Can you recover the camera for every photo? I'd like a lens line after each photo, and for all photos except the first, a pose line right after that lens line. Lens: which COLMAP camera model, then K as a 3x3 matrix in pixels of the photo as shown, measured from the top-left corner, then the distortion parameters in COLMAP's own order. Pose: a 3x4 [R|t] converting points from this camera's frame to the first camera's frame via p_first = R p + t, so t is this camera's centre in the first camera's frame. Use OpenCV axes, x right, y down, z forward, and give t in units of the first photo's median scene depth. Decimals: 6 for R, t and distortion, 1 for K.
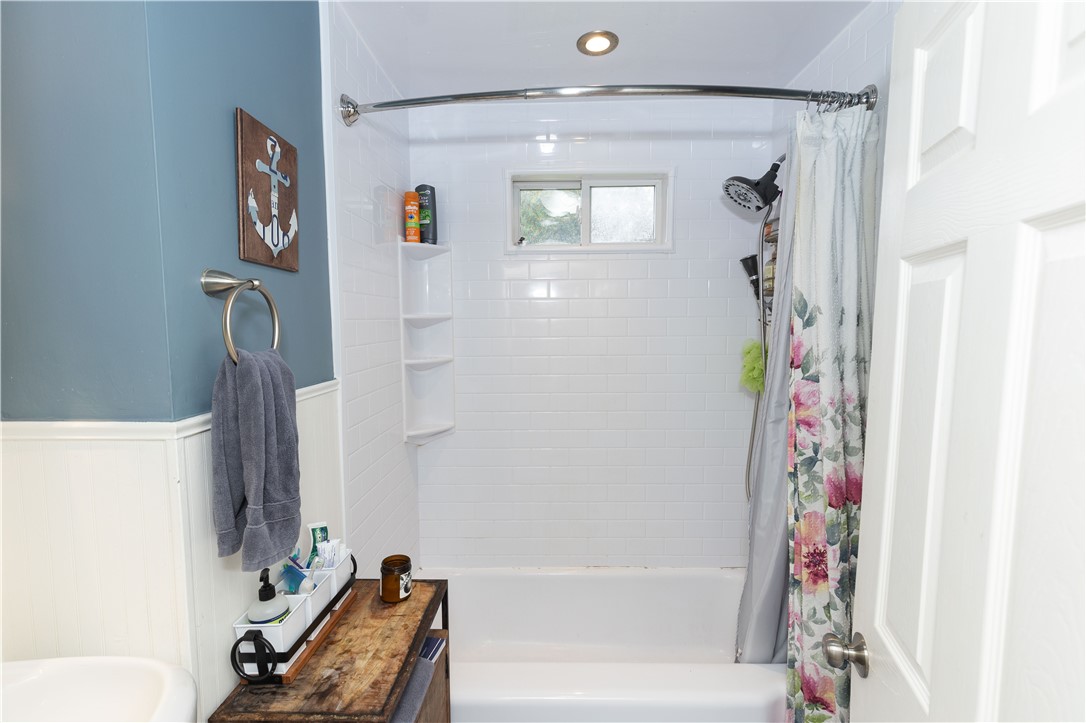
lens RADIAL K [[487.8, 0, 543.0], [0, 487.8, 361.5], [0, 0, 1]] dist [0.000820, -0.000024]
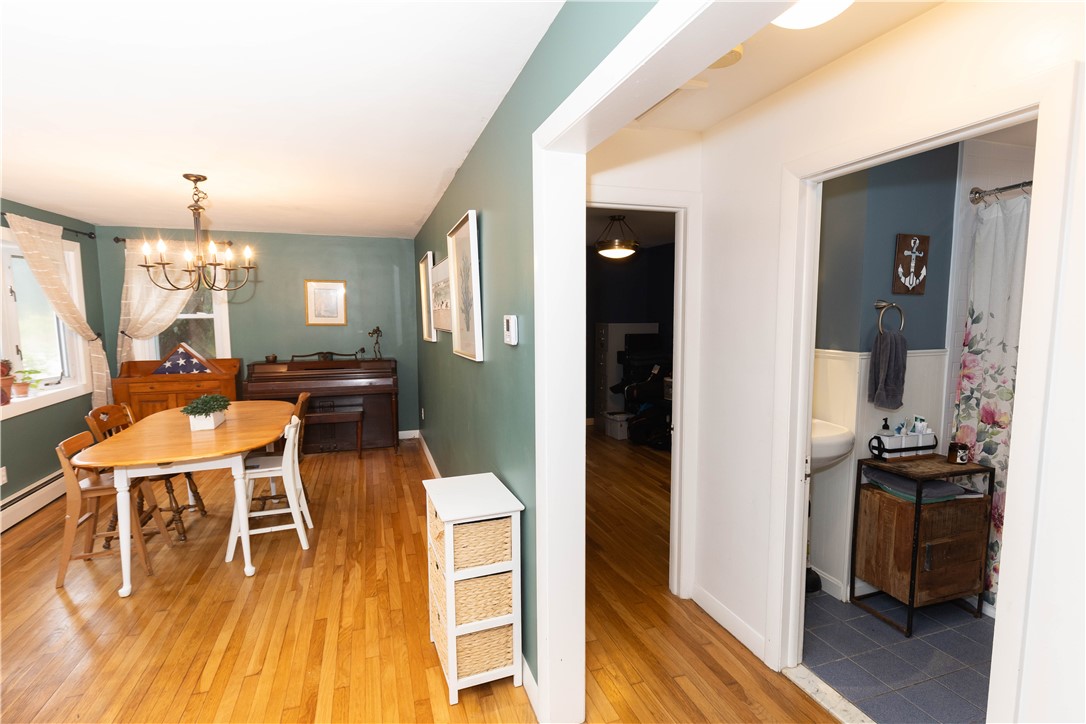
lens RADIAL K [[525.6, 0, 543.0], [0, 525.6, 362.0], [0, 0, 1]] dist [0.001418, 0.000083]
pose [[0.321951, 0.086070, -0.942836, 1.319720], [-0.077558, 0.994910, 0.064340, 0.100110], [0.943574, 0.052410, 0.326988, -1.487975]]
